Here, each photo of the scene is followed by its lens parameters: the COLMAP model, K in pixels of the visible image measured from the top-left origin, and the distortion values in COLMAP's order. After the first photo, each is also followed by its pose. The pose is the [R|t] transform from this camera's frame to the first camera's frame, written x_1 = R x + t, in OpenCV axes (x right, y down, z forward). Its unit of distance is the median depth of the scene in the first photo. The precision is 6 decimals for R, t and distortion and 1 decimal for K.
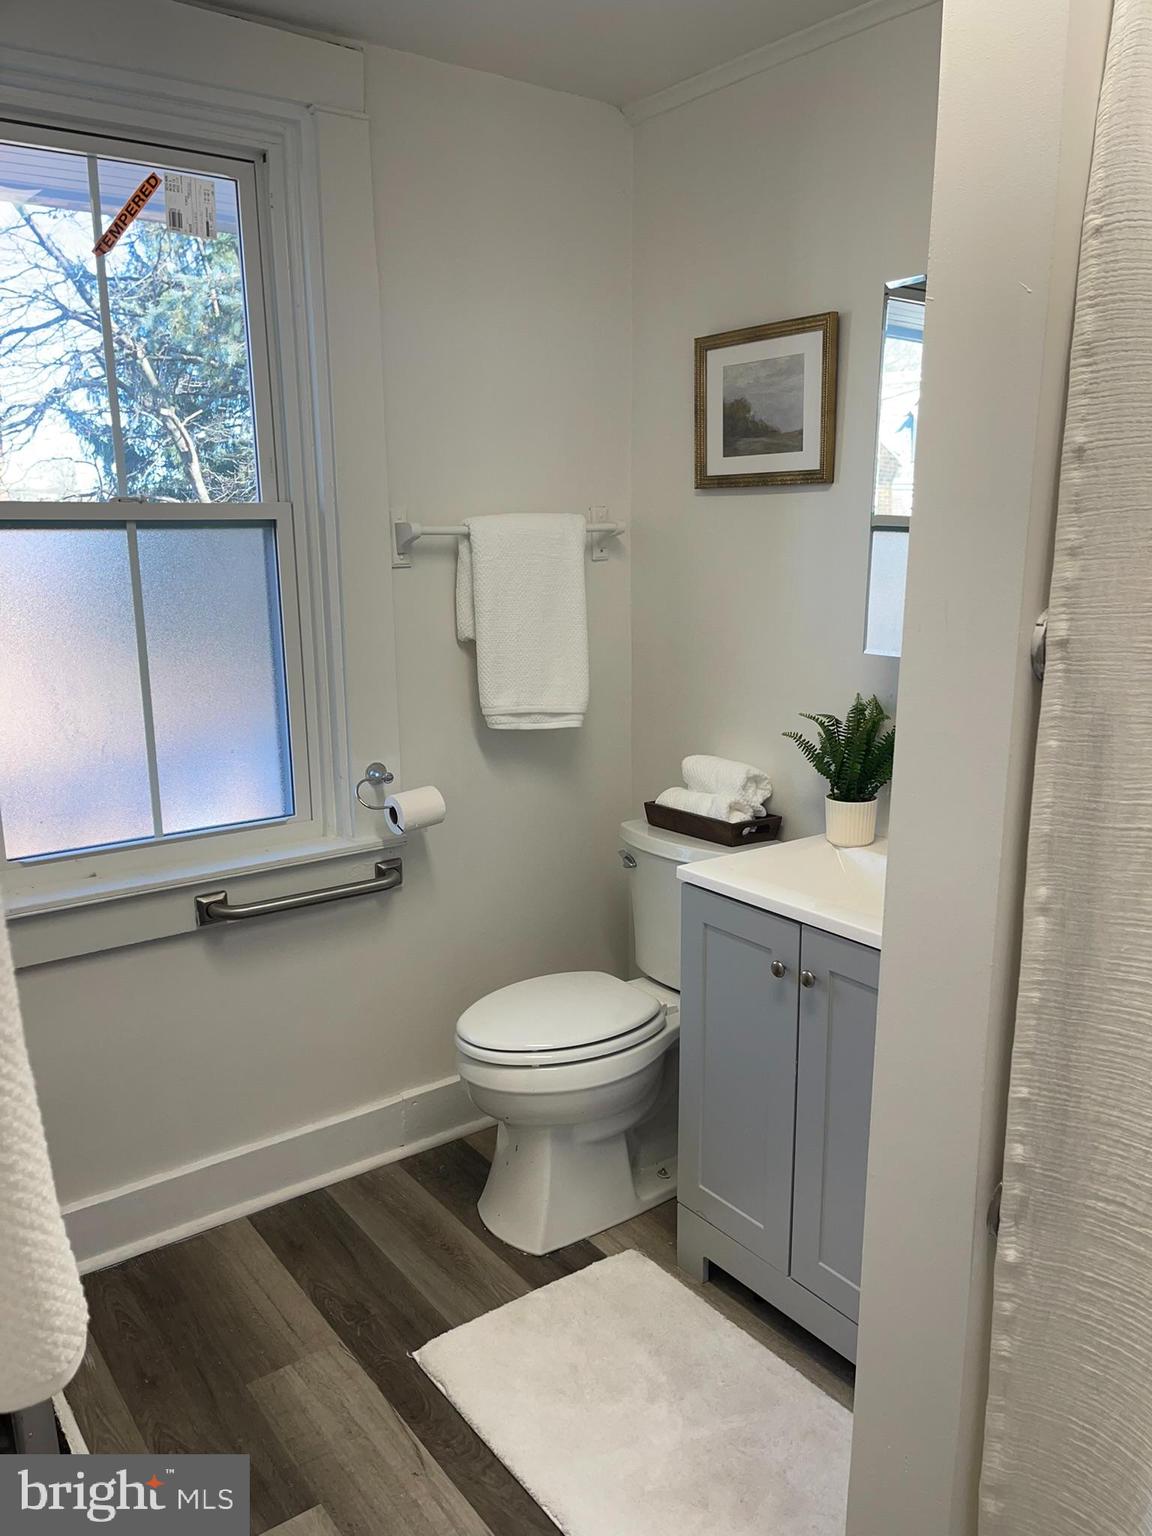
lens RADIAL K [[1171.5, 0, 569.0], [0, 1171.5, 777.1], [0, 0, 1]] dist [0.067989, -0.085560]
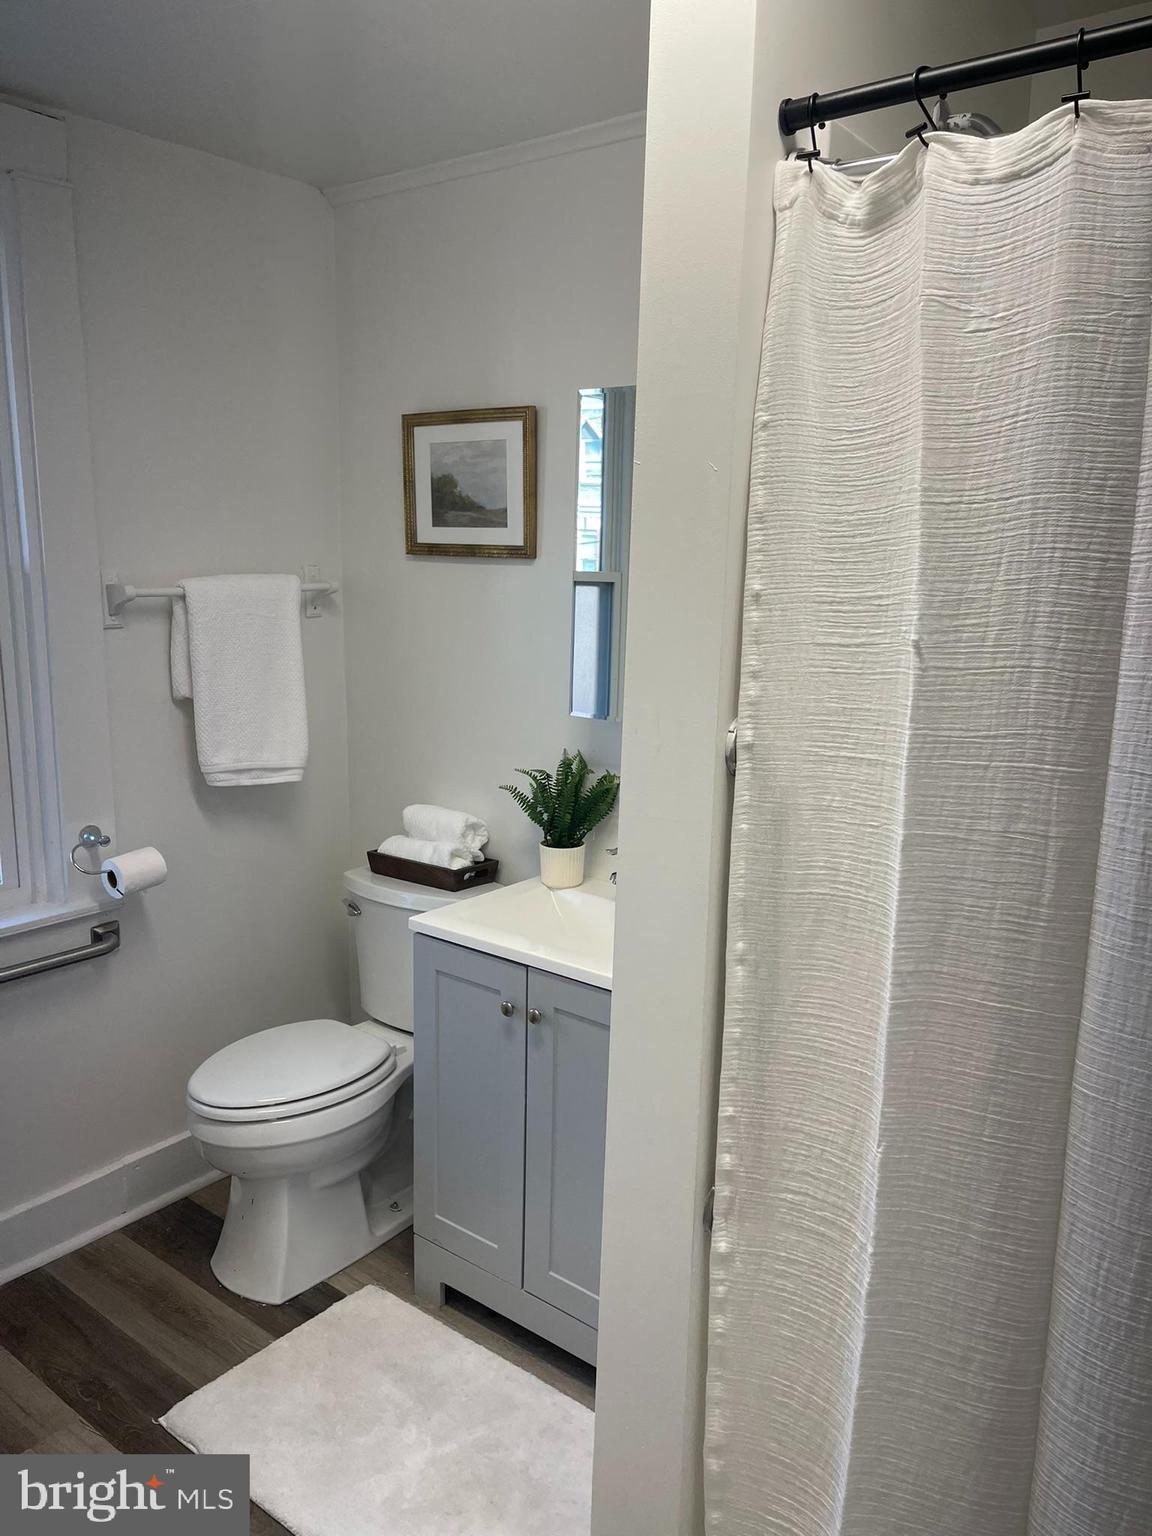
lens RADIAL K [[1171.5, 0, 569.0], [0, 1171.5, 777.1], [0, 0, 1]] dist [0.067989, -0.085560]
pose [[0.964221, -0.028762, 0.263535, -0.042549], [0.032049, 0.999453, -0.008179, -0.036188], [-0.263155, 0.016333, 0.964615, -0.065073]]
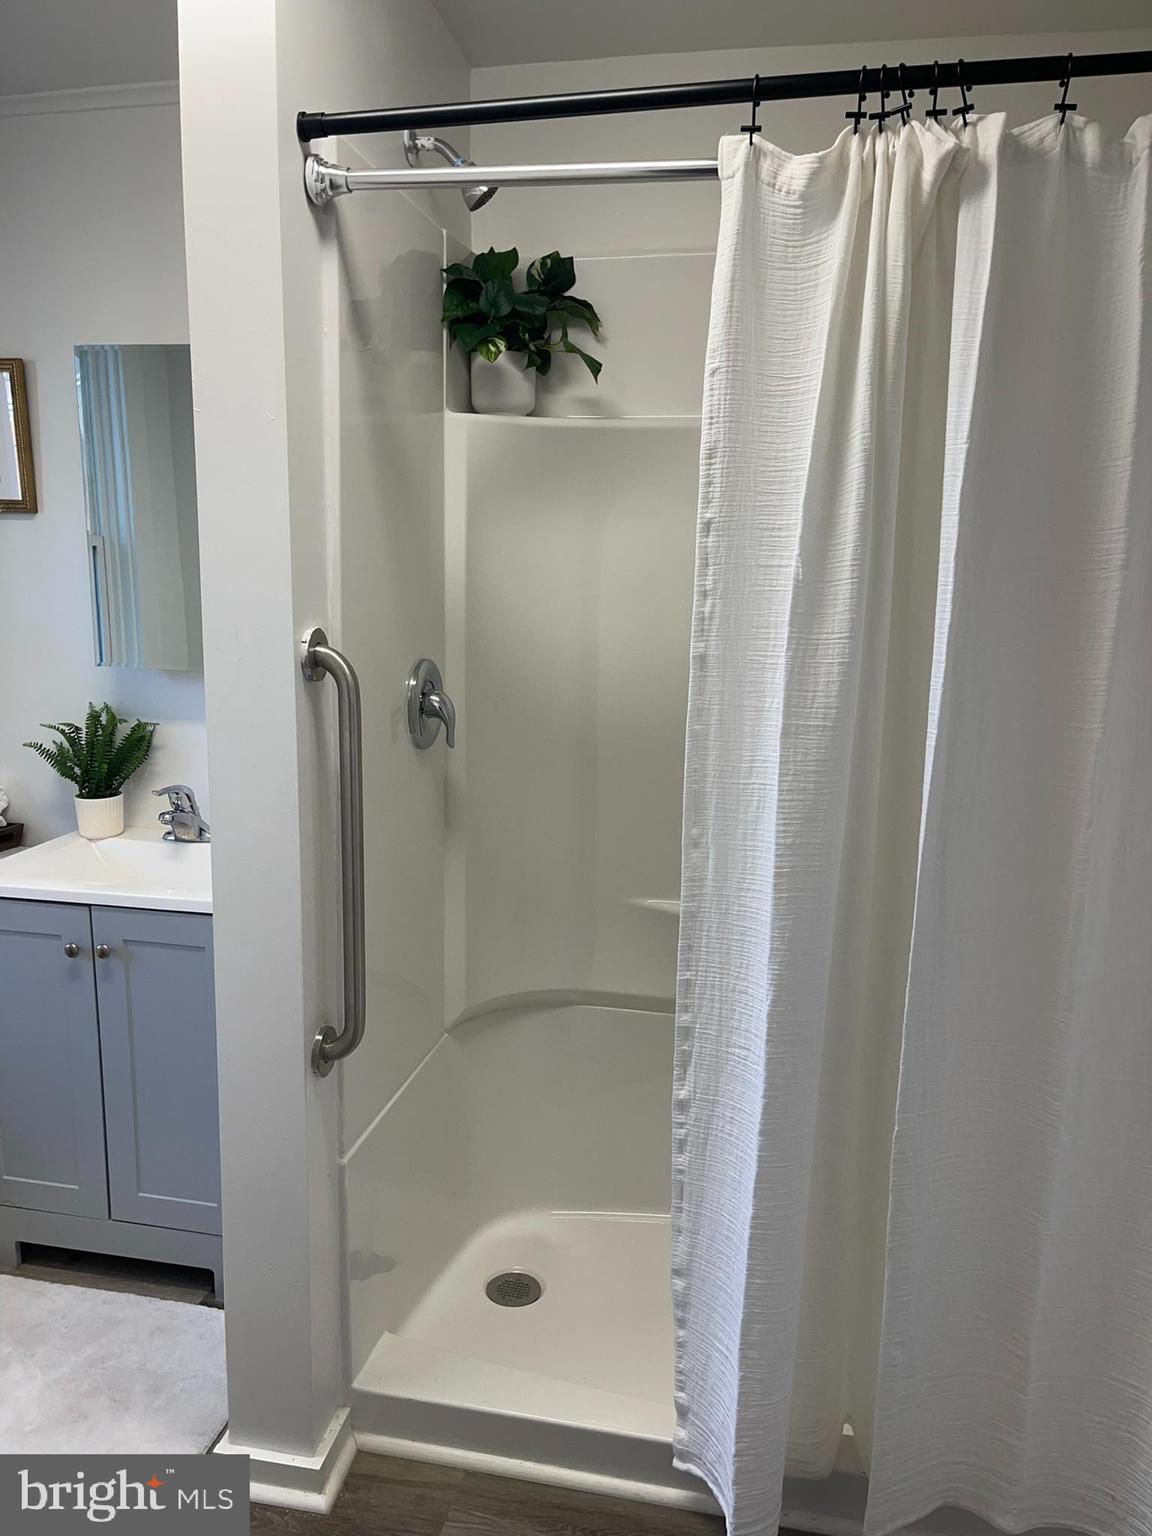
lens RADIAL K [[1171.5, 0, 569.0], [0, 1171.5, 777.1], [0, 0, 1]] dist [0.067989, -0.085560]
pose [[0.751706, -0.119721, 0.648540, -0.153178], [0.121291, 0.991707, 0.042485, 0.007259], [-0.648248, 0.046726, 0.759994, -0.150268]]
